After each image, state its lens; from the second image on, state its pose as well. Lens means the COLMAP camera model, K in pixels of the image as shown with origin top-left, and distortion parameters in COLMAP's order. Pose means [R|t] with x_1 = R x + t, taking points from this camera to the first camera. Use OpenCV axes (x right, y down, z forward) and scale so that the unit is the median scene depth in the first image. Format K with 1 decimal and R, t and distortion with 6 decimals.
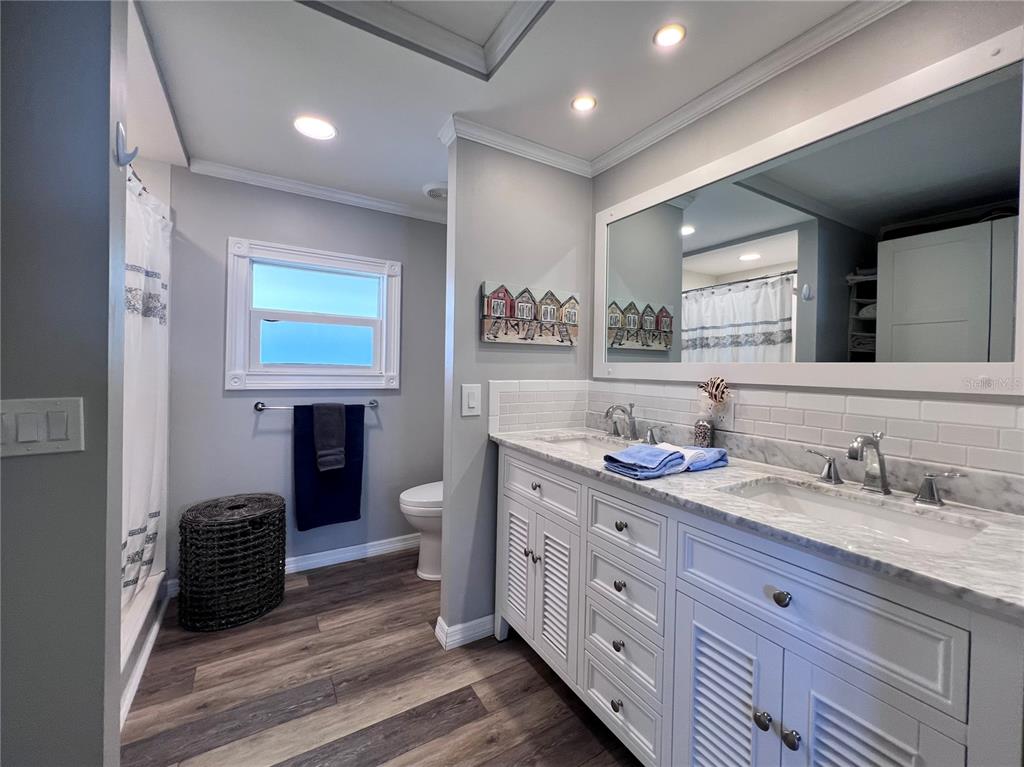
lens RADIAL K [[413.0, 0, 508.9], [0, 413.0, 370.7], [0, 0, 1]] dist [-0.000503, 0.000040]
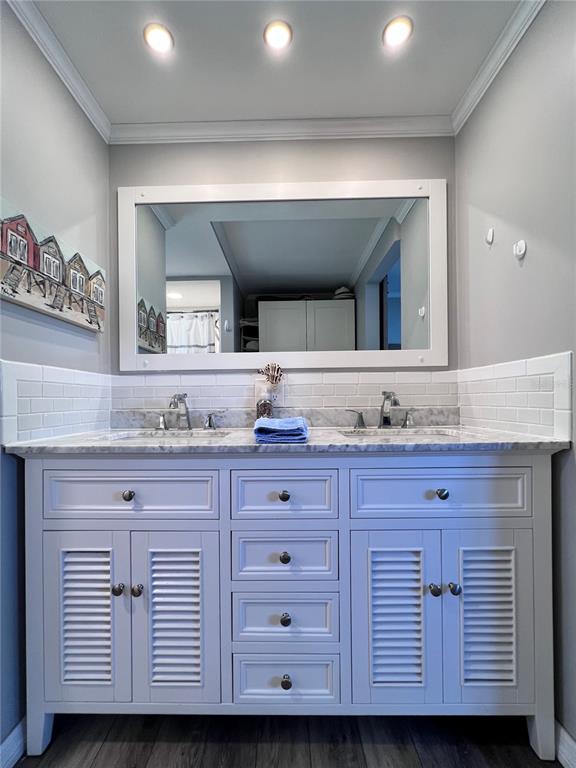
lens RADIAL K [[333.5, 0, 275.8], [0, 333.5, 400.6], [0, 0, 1]] dist [-0.000398, -0.000016]
pose [[0.532335, -0.021646, 0.846257, -0.243693], [0.026178, 0.999616, 0.009102, 0.088485], [-0.846129, 0.017308, 0.532697, 0.363481]]
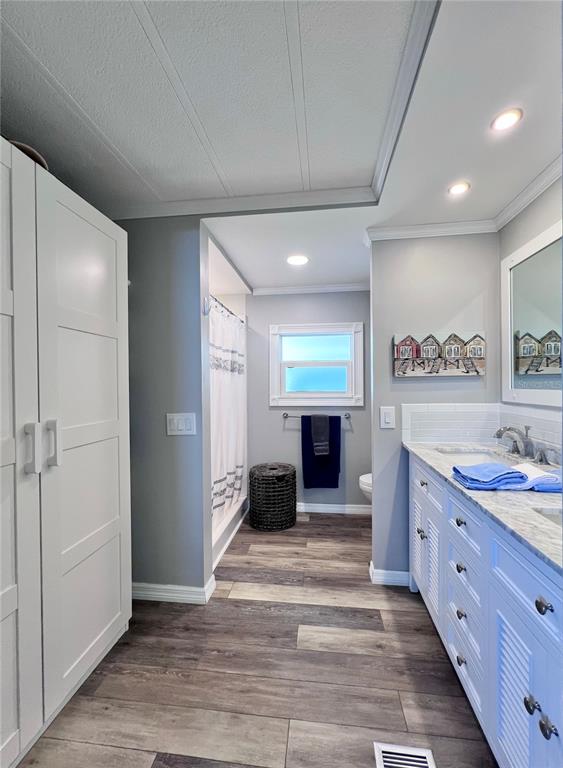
lens RADIAL K [[300.3, 0, 289.9], [0, 300.3, 385.1], [0, 0, 1]] dist [-0.000173, 0.000103]
pose [[0.794236, -0.026754, -0.607020, 0.262436], [0.022929, 0.999638, -0.014058, -0.033549], [0.607177, -0.002753, 0.794562, -0.044660]]
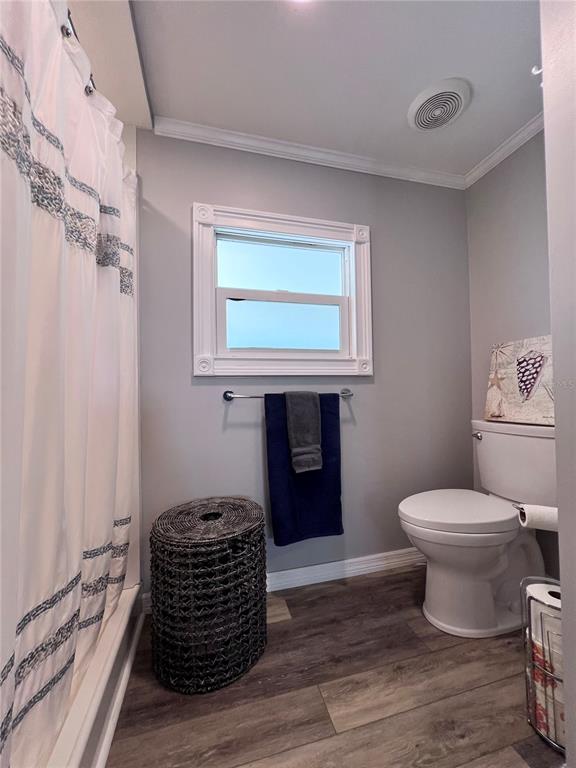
lens RADIAL K [[309.8, 0, 291.0], [0, 309.8, 384.1], [0, 0, 1]] dist [-0.000503, 0.000040]
pose [[0.959999, -0.037920, -0.277423, -0.355943], [0.033154, 0.999211, -0.021854, 0.097754], [0.278033, 0.011782, 0.960499, 0.493793]]
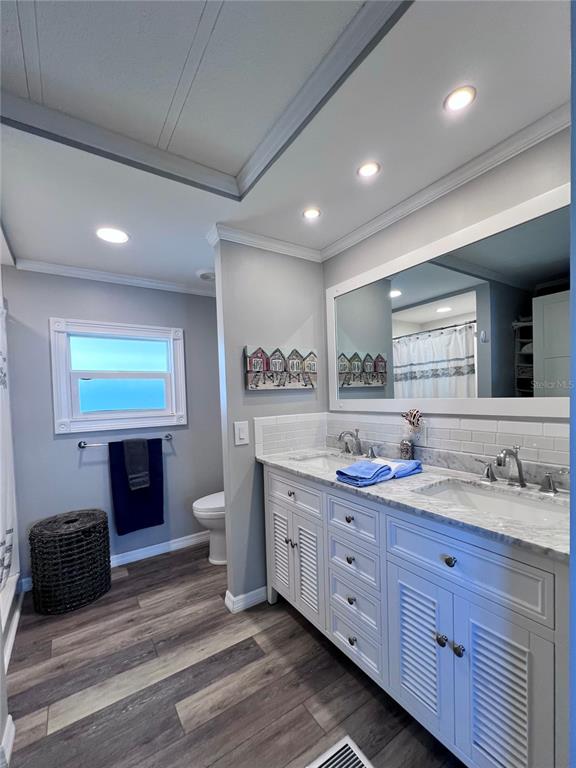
lens RADIAL K [[322.4, 0, 283.0], [0, 322.4, 405.0], [0, 0, 1]] dist [-0.000620, 0.000110]
pose [[0.997859, -0.054812, 0.035676, 0.012478], [0.053949, 0.998238, 0.024701, -0.038732], [-0.036967, -0.022724, 0.999058, -0.067263]]
